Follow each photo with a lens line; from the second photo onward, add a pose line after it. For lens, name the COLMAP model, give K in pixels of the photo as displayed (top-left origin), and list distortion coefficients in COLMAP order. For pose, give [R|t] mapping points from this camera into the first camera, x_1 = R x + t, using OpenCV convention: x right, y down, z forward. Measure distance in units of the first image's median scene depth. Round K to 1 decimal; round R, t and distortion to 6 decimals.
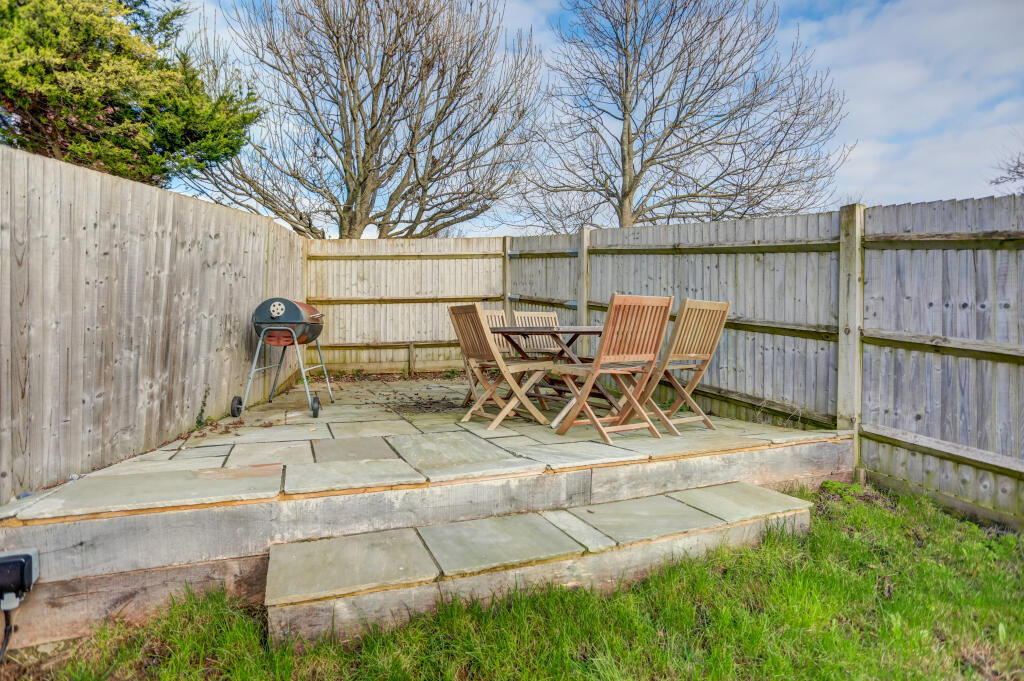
lens RADIAL K [[575.5, 0, 512.0], [0, 575.5, 340.5], [0, 0, 1]] dist [-0.005514, -0.000646]
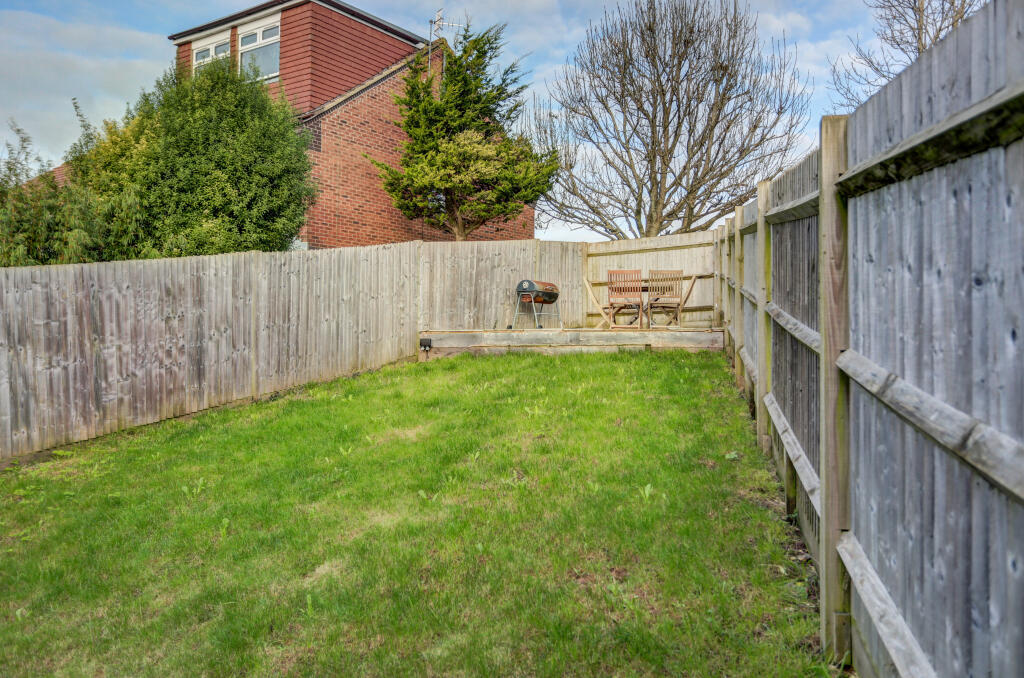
lens RADIAL K [[862.3, 0, 512.0], [0, 862.3, 339.0], [0, 0, 1]] dist [0.002812, 0.001191]
pose [[0.794346, -0.004649, -0.607448, 1.725812], [-0.007592, 0.999817, -0.017581, 0.233851], [0.607418, 0.018577, 0.794165, -1.821471]]
